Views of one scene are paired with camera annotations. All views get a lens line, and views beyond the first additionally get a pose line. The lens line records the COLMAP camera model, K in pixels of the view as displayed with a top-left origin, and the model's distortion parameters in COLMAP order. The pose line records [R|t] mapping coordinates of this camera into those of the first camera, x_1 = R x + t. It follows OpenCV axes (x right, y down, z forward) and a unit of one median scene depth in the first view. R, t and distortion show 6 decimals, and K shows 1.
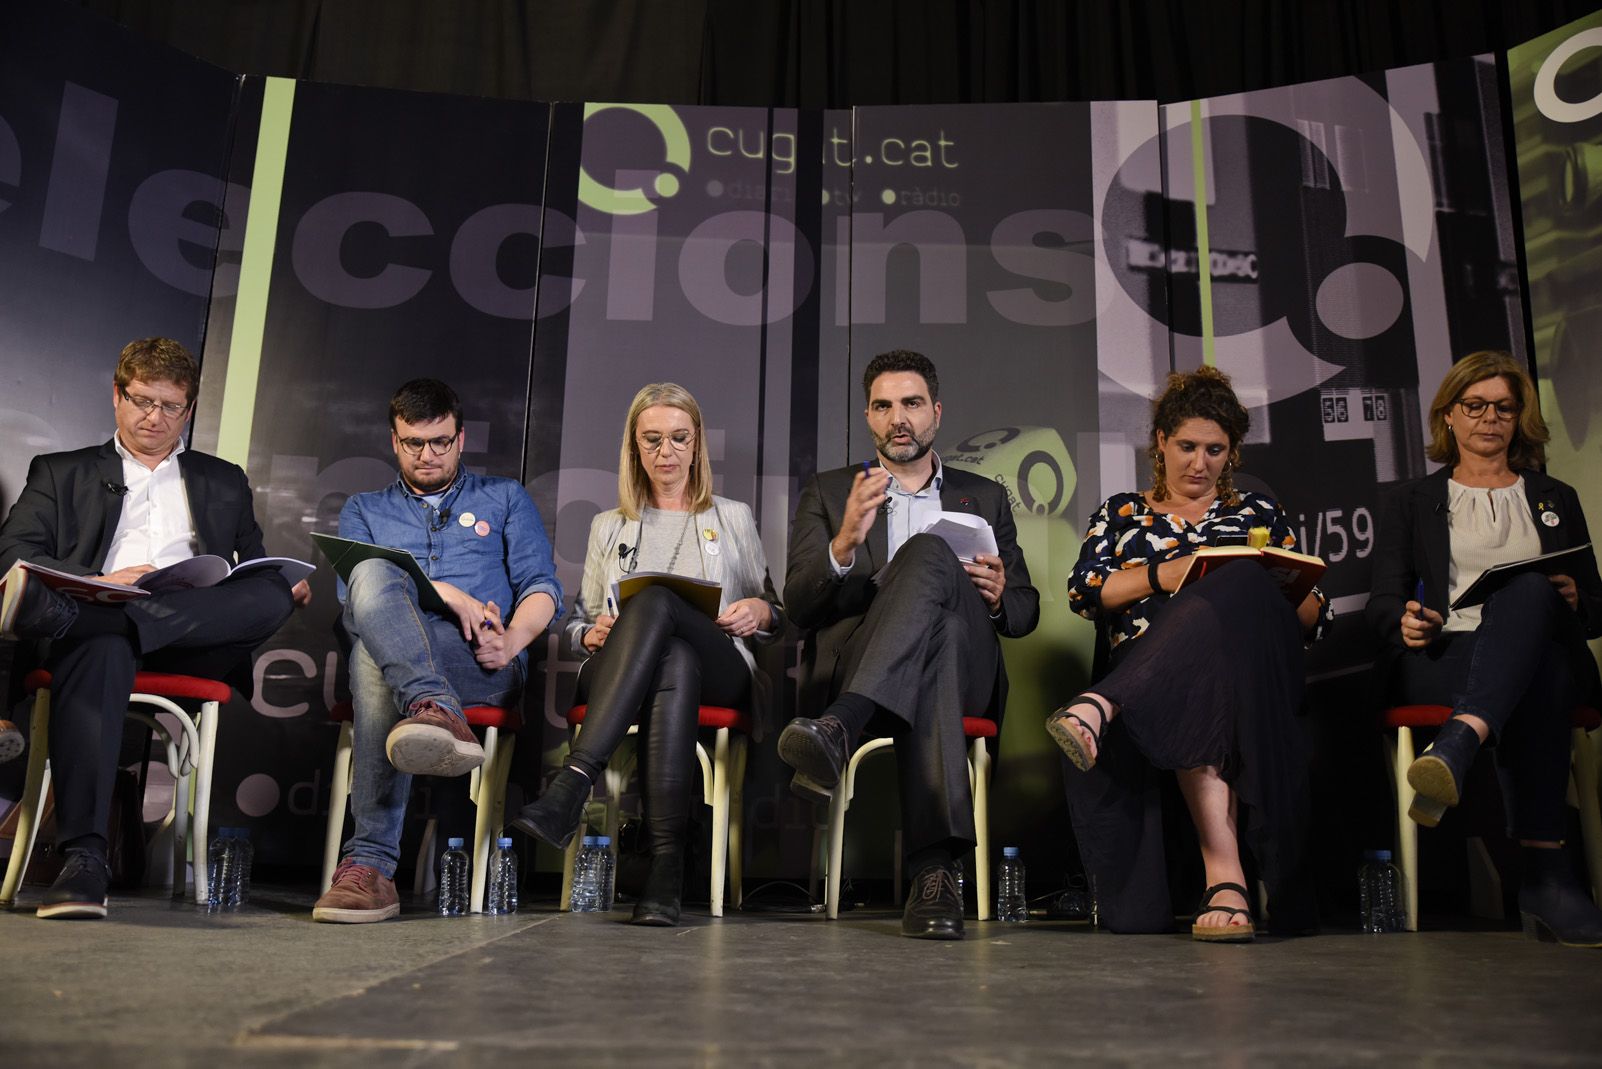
lens RADIAL K [[1313.5, 0, 795.0], [0, 1313.5, 559.8], [0, 0, 1]] dist [-0.099176, 0.113087]
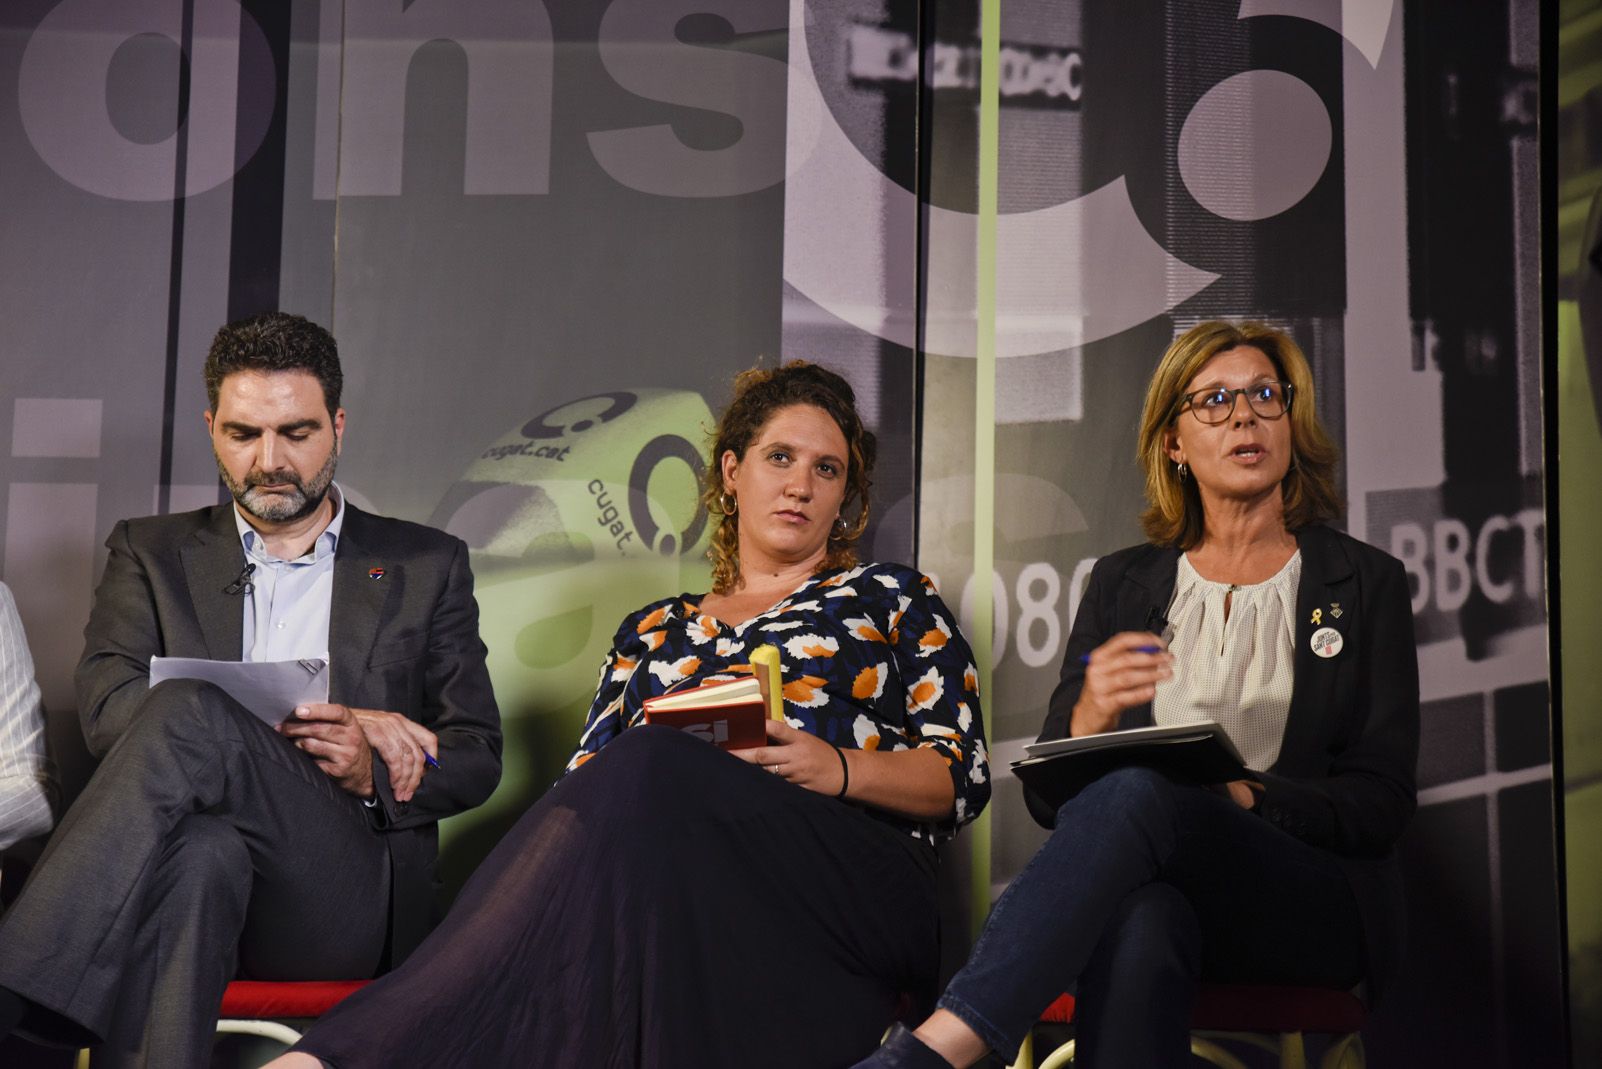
lens RADIAL K [[2633.0, 0, 796.8], [0, 2633.0, 568.5], [0, 0, 1]] dist [0.138984, -0.045669]
pose [[0.999233, -0.012051, -0.037259, 0.292648], [0.014222, 0.998182, 0.058572, -0.095359], [0.036485, -0.059057, 0.997588, -0.102410]]
